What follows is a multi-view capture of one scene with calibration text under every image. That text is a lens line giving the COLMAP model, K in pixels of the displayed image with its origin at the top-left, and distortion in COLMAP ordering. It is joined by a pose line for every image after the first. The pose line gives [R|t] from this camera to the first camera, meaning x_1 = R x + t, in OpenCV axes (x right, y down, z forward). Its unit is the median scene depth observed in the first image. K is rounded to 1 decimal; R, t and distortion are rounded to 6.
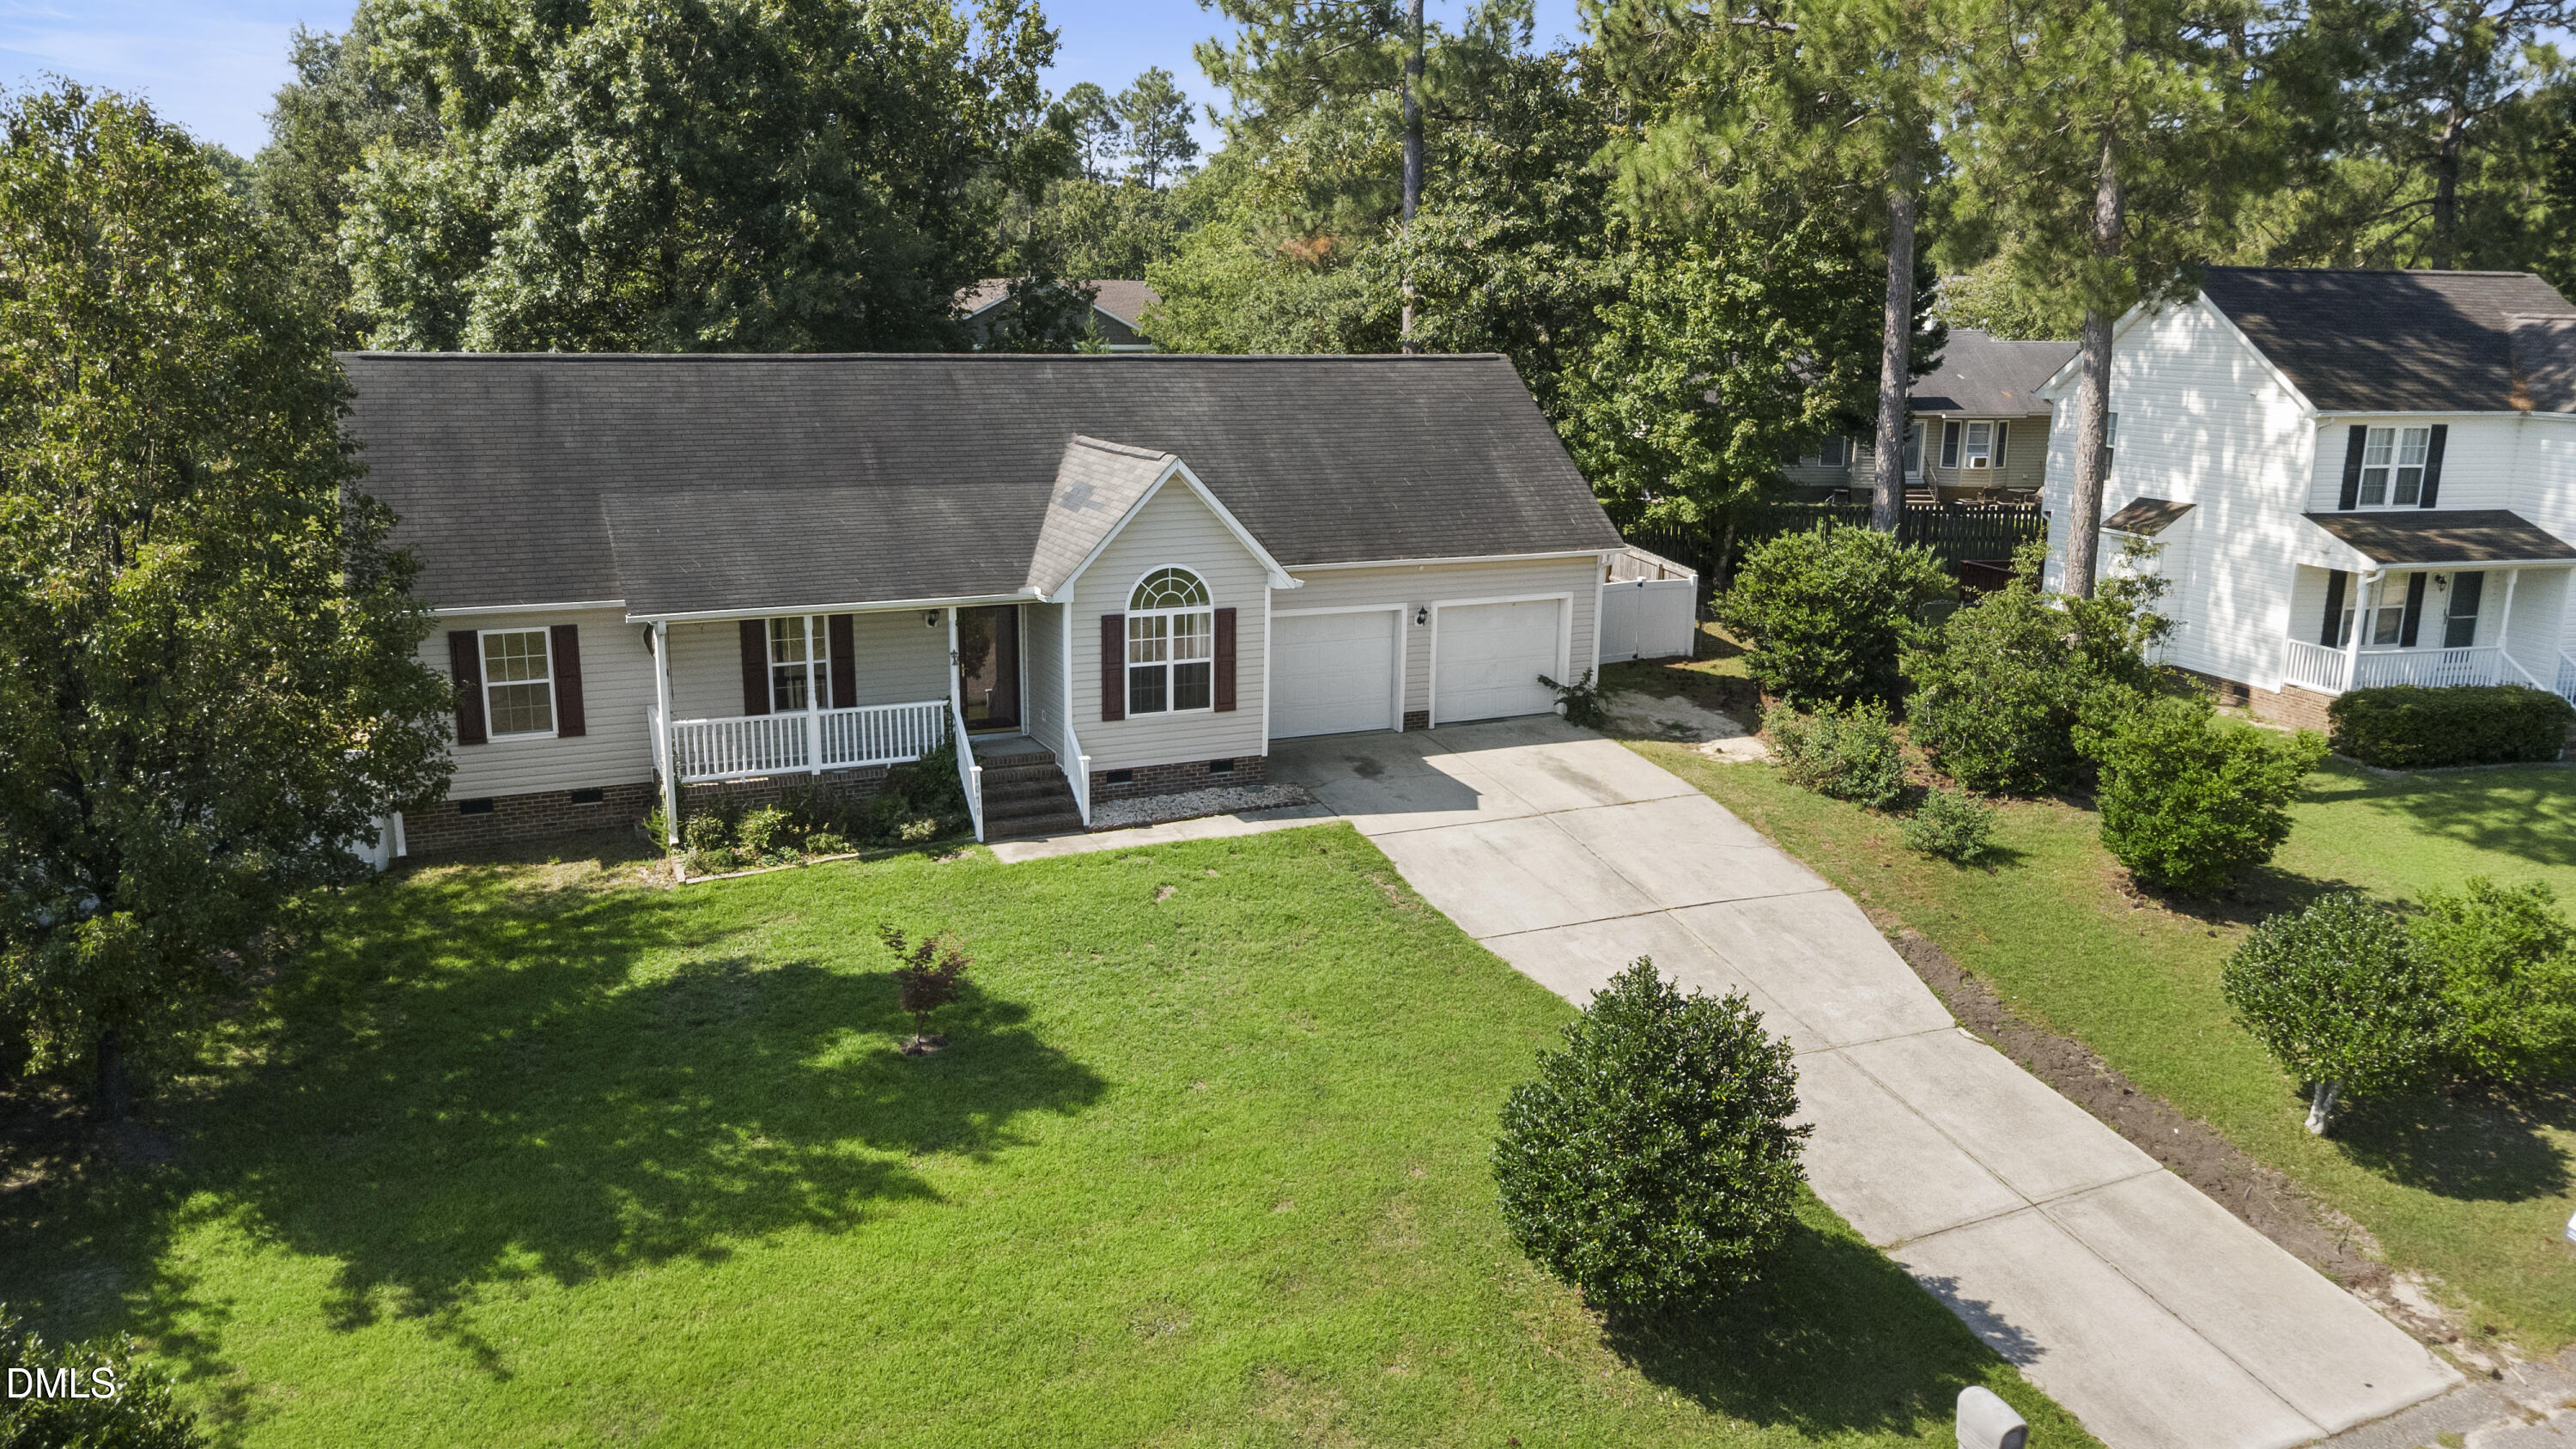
lens RADIAL K [[1711.0, 0, 1270.8], [0, 1711.0, 727.2], [0, 0, 1]] dist [0.011364, 0.003342]
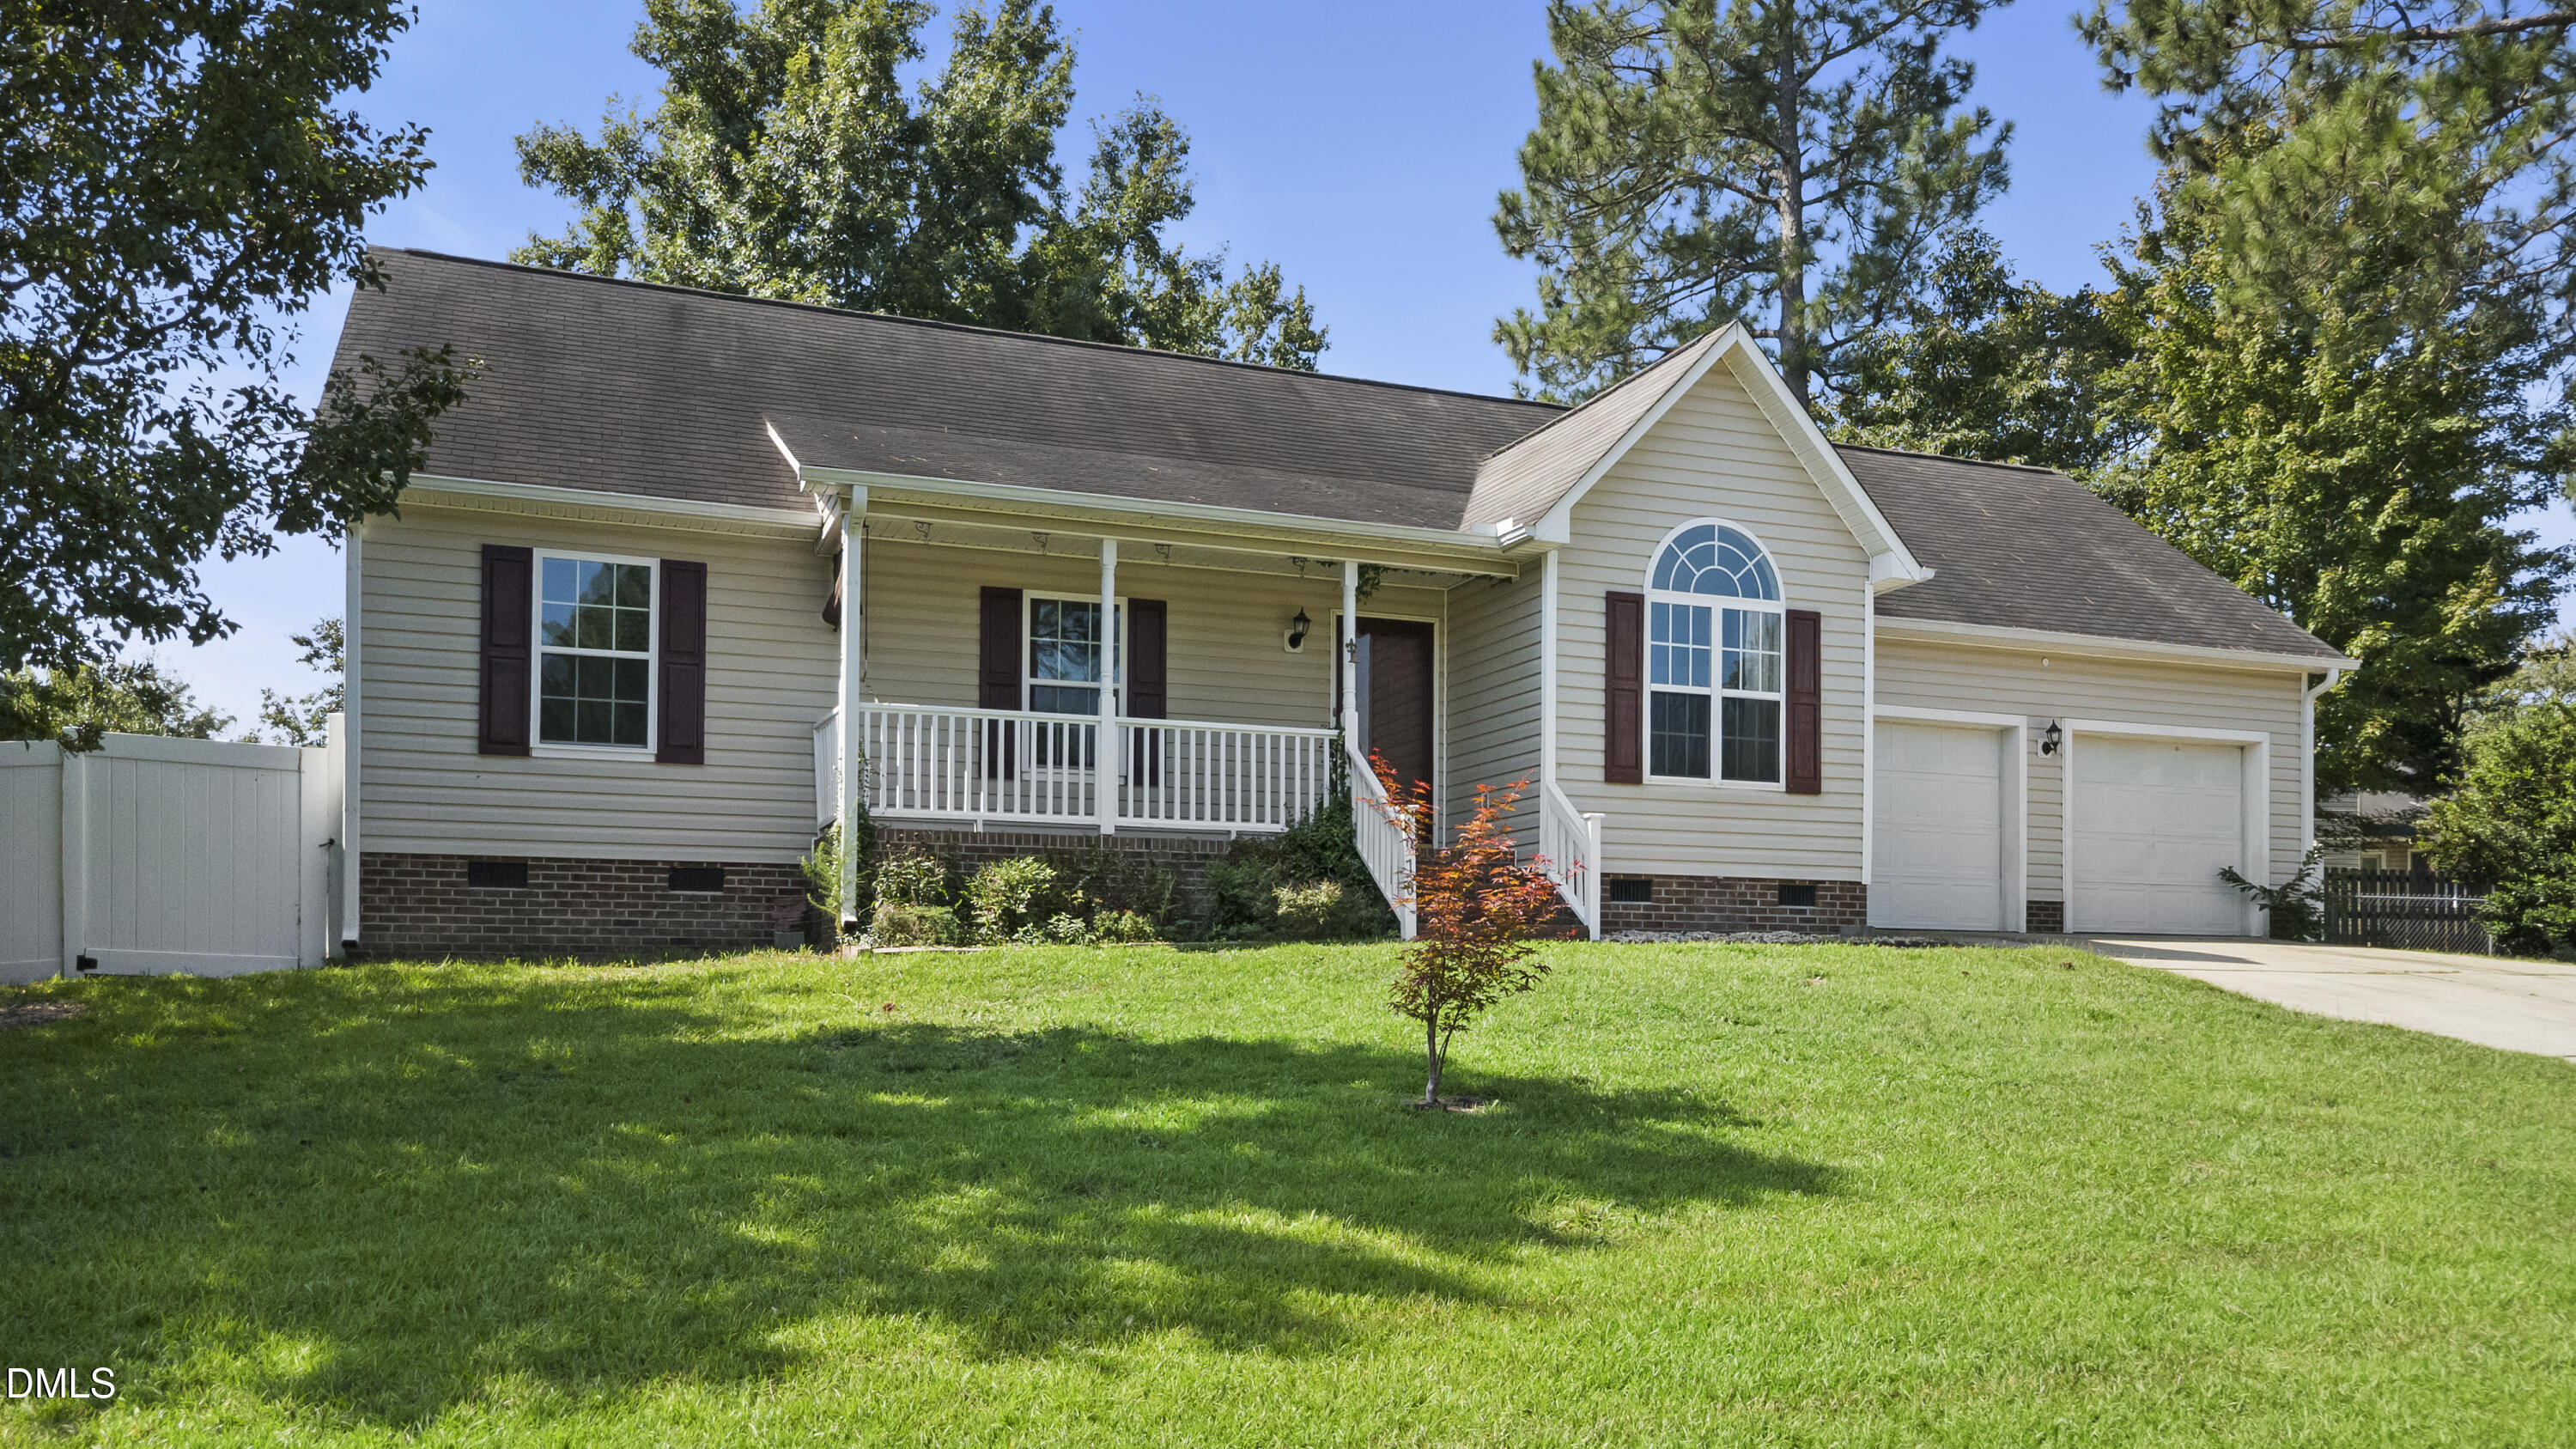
lens RADIAL K [[1800.7, 0, 1290.4], [0, 1800.7, 972.4], [0, 0, 1]] dist [0.006922, -0.000623]
pose [[0.997713, -0.007086, -0.067220, -0.163152], [-0.009234, 0.970877, -0.239401, 0.200422], [0.066959, 0.239474, 0.968591, 0.441816]]
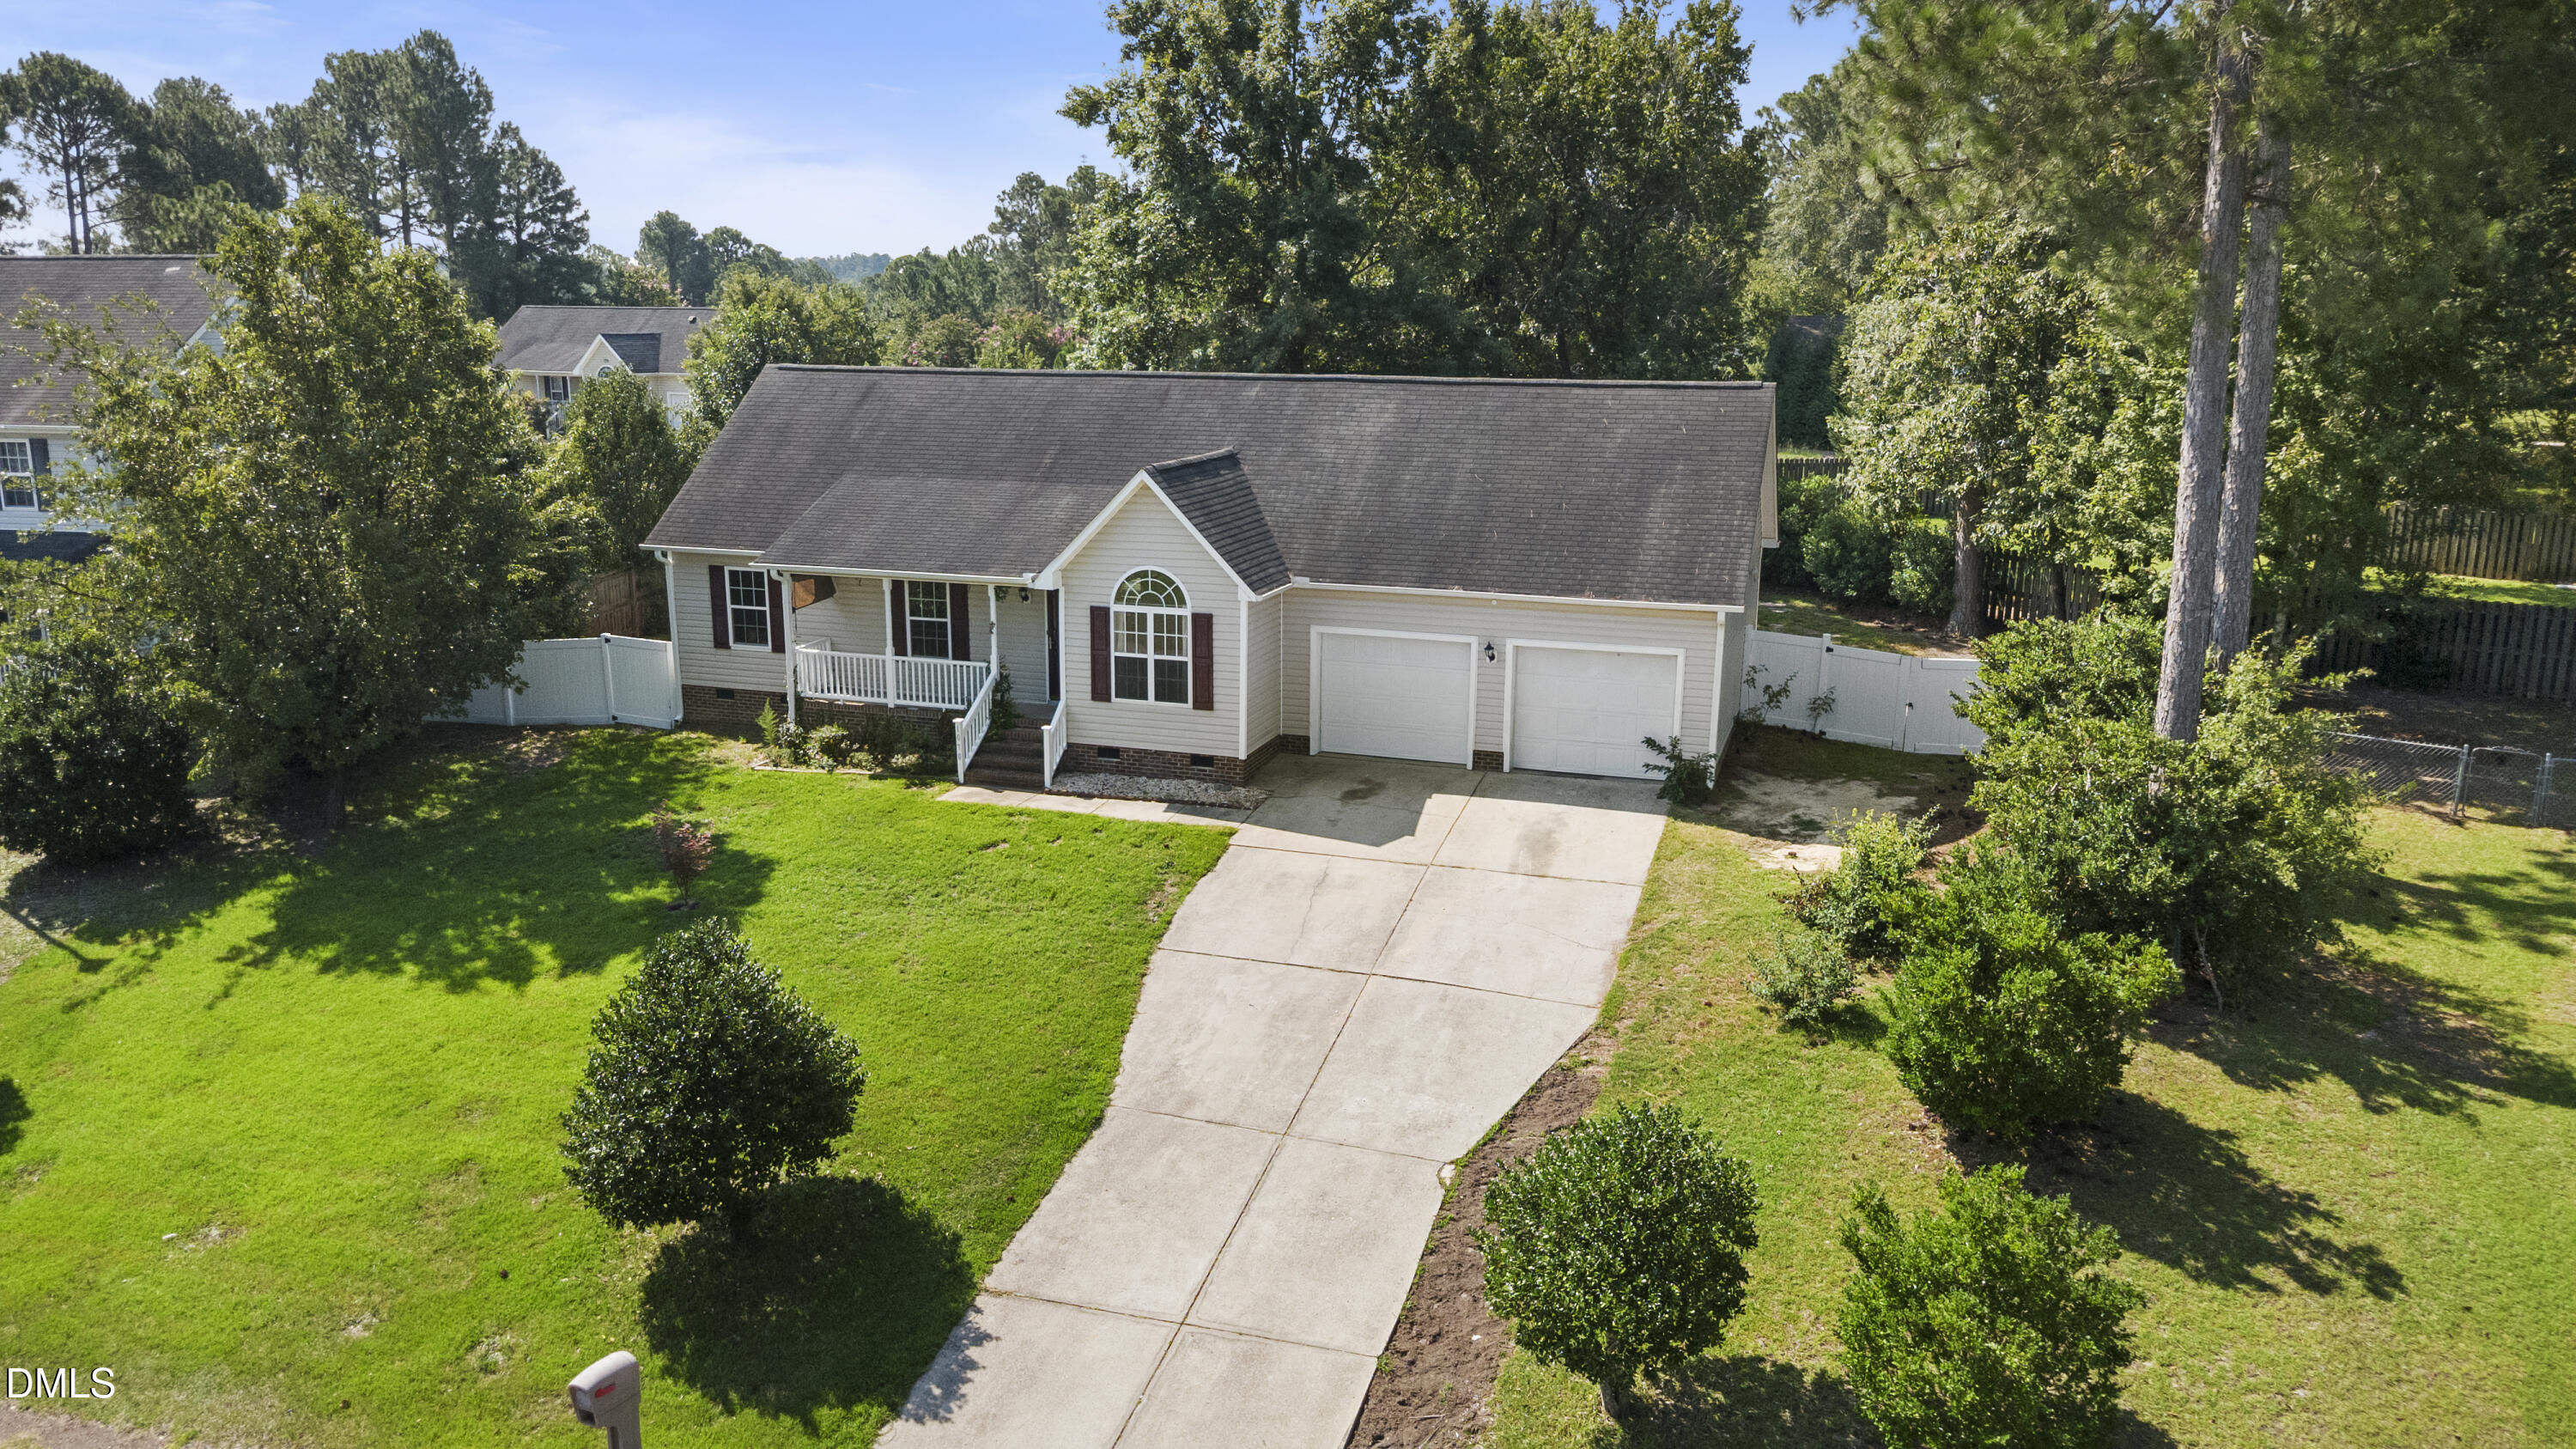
lens RADIAL K [[1753.8, 0, 1360.8], [0, 1753.8, 722.5], [0, 0, 1]] dist [0.002588, -0.000751]
pose [[0.751752, 0.145958, -0.643090, 0.779184], [-0.154401, 0.987049, 0.043534, -0.066745], [0.641115, 0.066567, 0.764552, 0.239686]]
